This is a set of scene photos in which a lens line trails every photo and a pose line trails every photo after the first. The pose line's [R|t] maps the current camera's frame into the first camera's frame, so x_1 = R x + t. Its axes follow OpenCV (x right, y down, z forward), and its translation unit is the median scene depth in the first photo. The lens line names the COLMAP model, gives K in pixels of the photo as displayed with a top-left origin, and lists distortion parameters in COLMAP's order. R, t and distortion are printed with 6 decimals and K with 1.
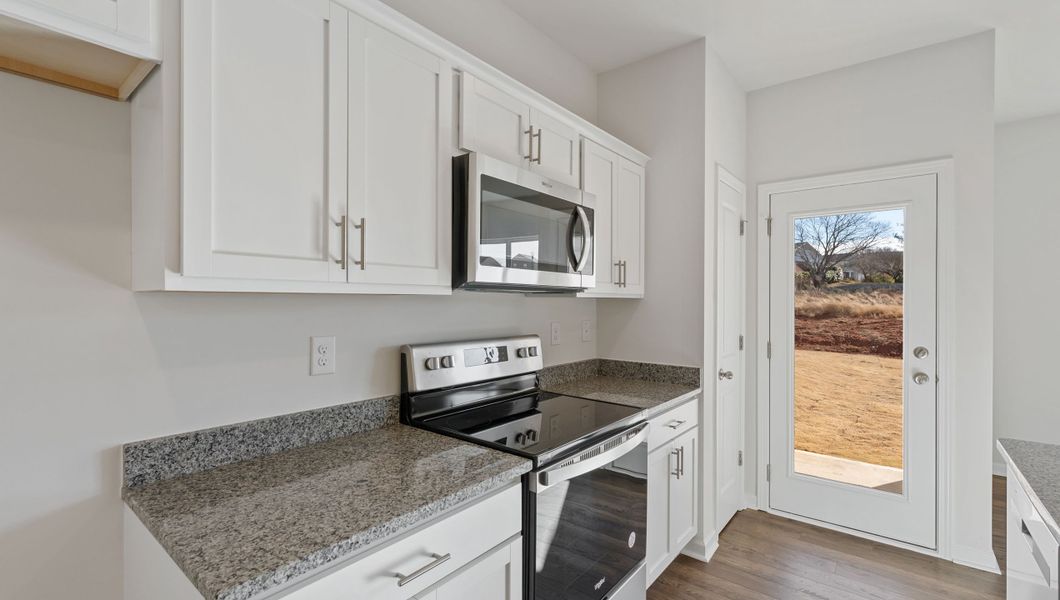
lens RADIAL K [[464.1, 0, 525.9], [0, 464.1, 300.8], [0, 0, 1]] dist [0.000058, -0.000313]
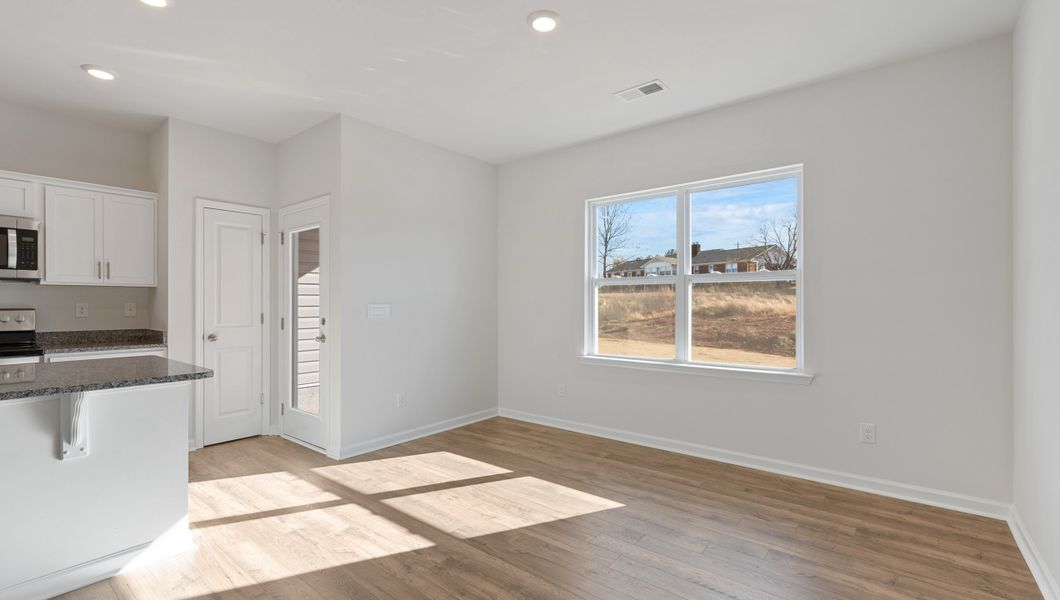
lens RADIAL K [[464.1, 0, 527.5], [0, 464.1, 300.5], [0, 0, 1]] dist [0.000058, -0.000313]
pose [[0.999994, 0.000127, 0.003356, 0.203960], [-0.000108, 0.999985, -0.005472, 0.006591], [-0.003357, 0.005472, 0.999979, -0.069164]]
